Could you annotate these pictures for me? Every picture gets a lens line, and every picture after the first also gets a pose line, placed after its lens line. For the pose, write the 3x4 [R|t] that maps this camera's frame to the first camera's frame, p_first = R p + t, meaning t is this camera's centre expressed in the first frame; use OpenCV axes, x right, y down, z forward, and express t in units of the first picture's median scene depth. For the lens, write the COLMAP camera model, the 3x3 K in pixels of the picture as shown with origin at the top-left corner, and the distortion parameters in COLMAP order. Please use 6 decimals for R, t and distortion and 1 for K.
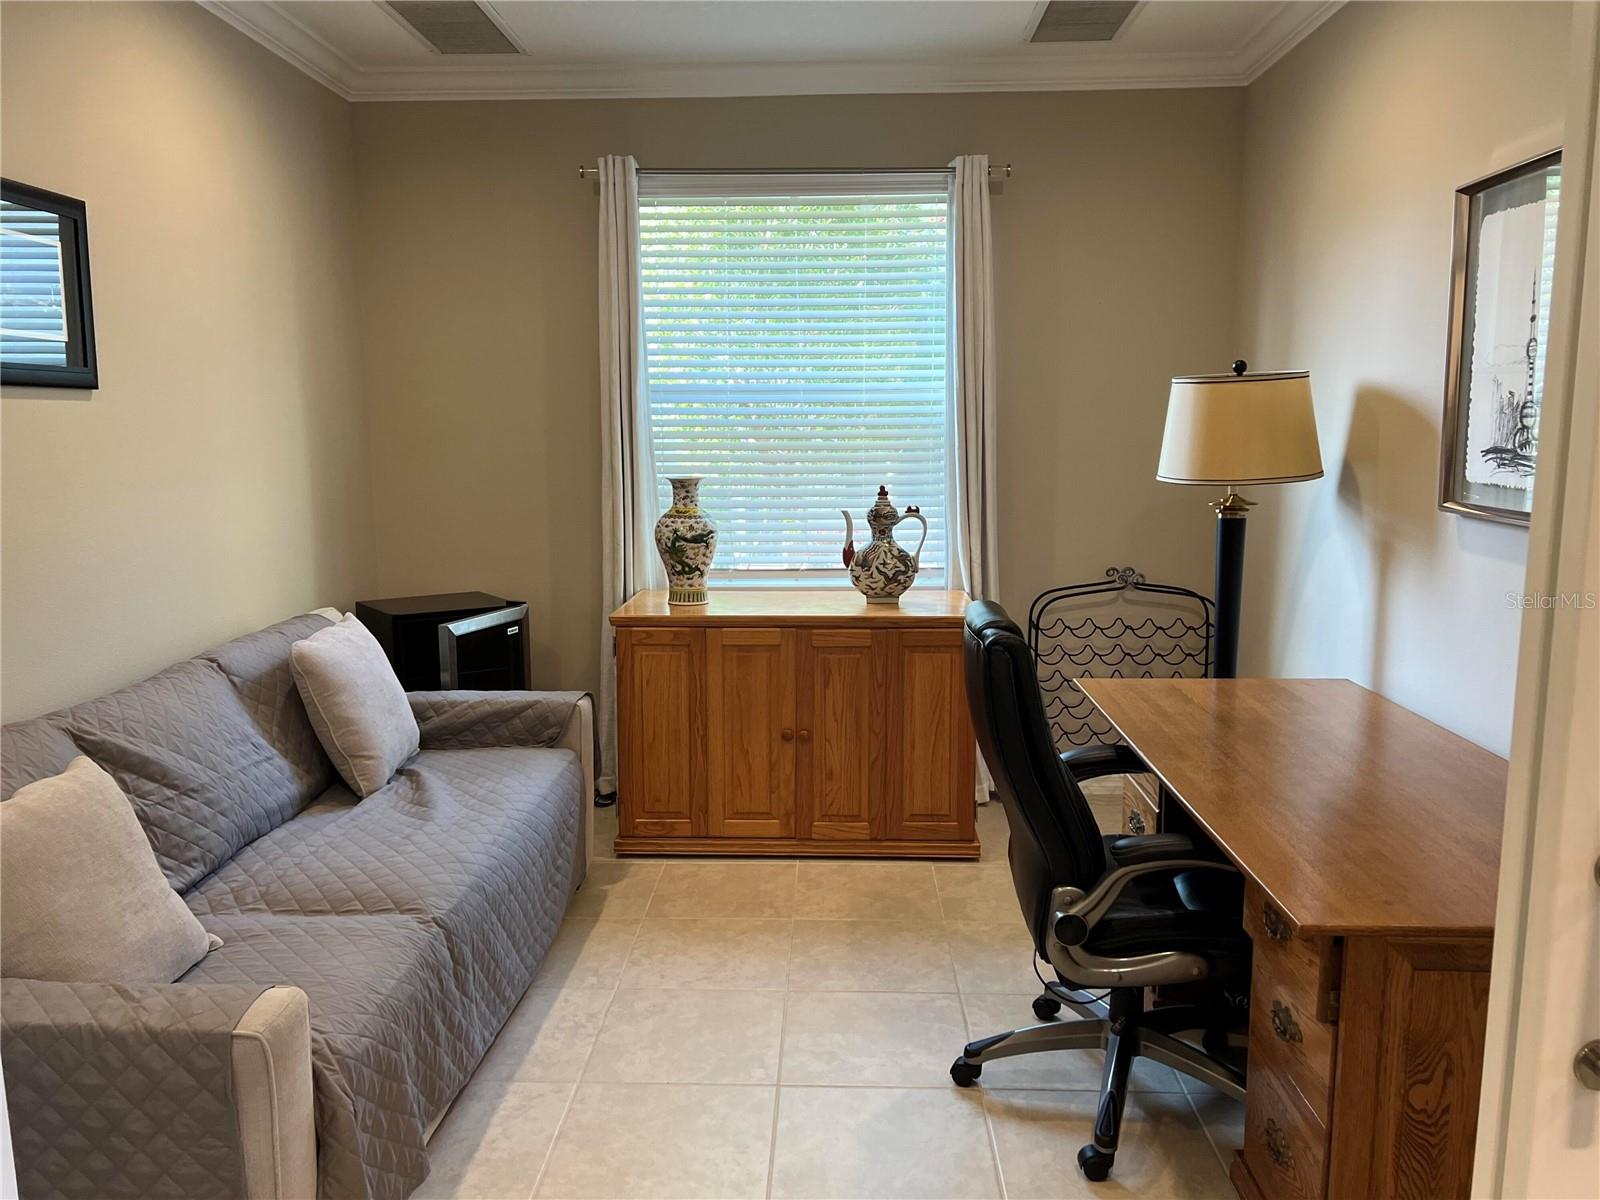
lens RADIAL K [[1201.4, 0, 807.5], [0, 1201.4, 597.1], [0, 0, 1]] dist [0.088139, -0.089840]
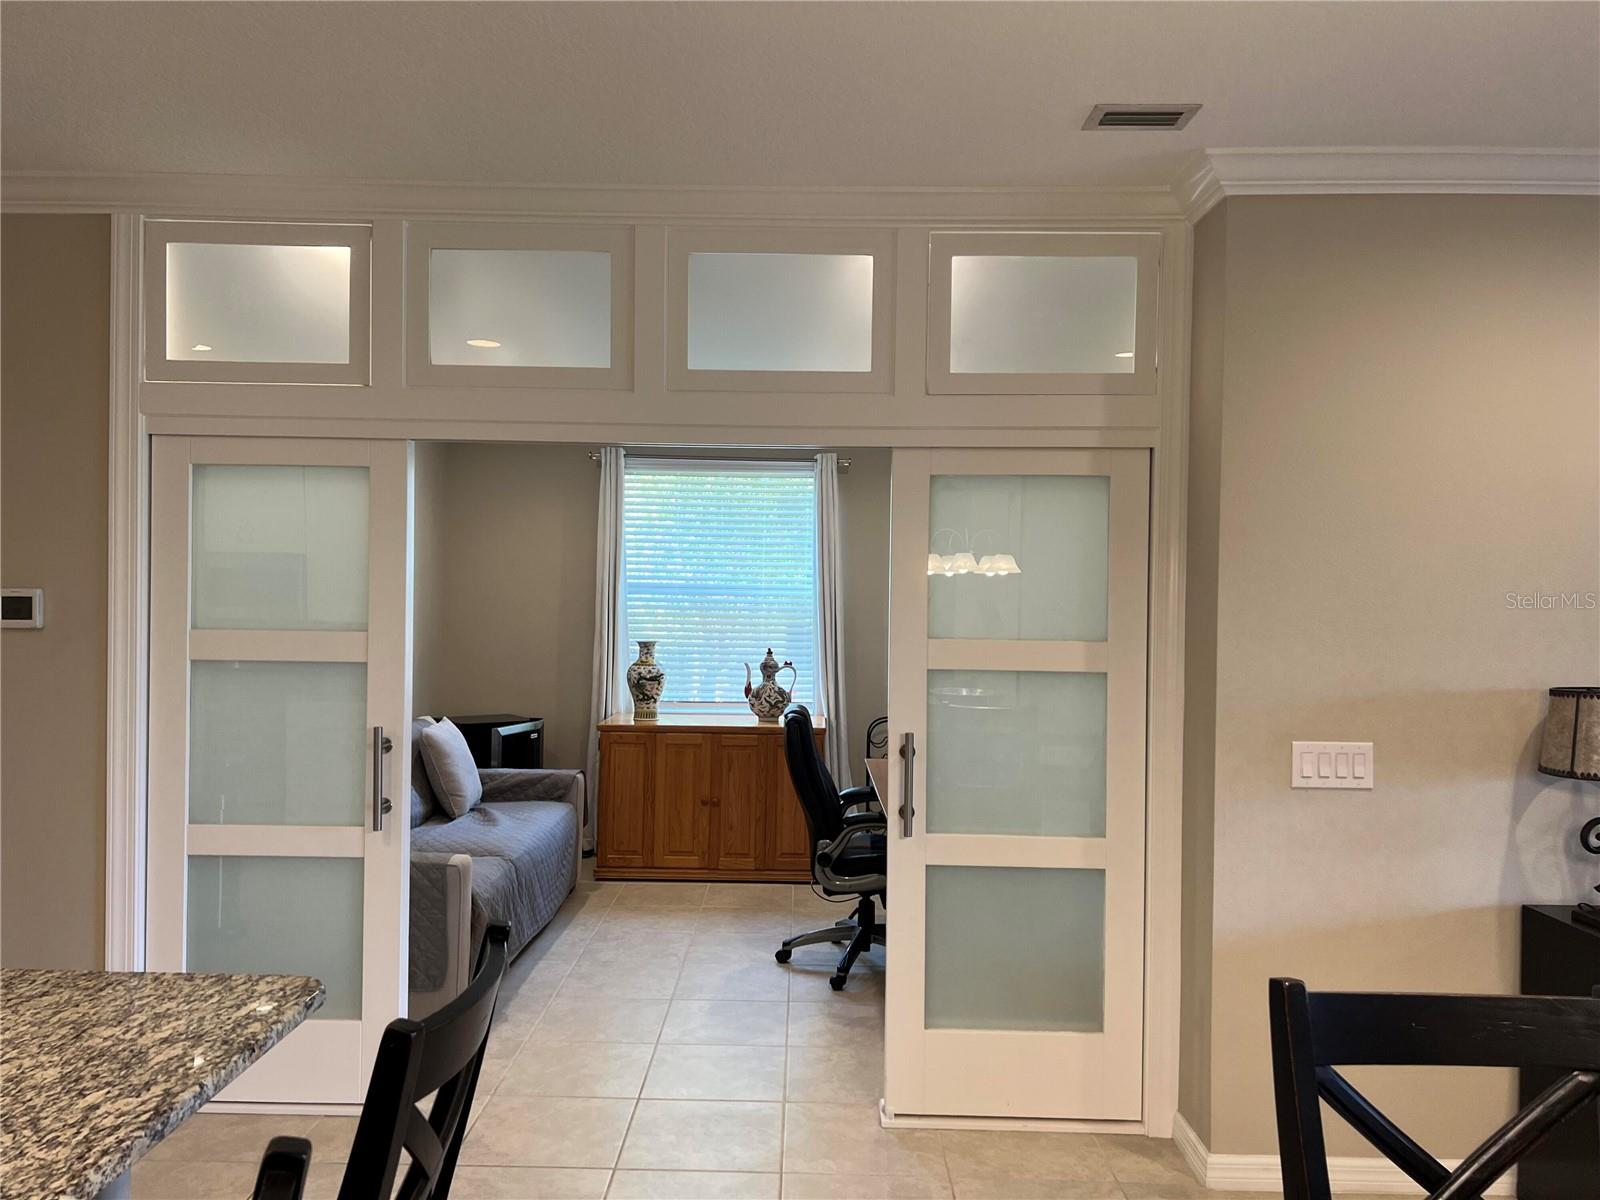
lens RADIAL K [[1201.4, 0, 807.5], [0, 1201.4, 597.1], [0, 0, 1]] dist [0.088139, -0.089840]
pose [[0.999470, 0.019118, 0.026348, 0.072491], [-0.015146, 0.989542, -0.143450, 0.073451], [-0.028815, 0.142975, 0.989307, -0.634629]]
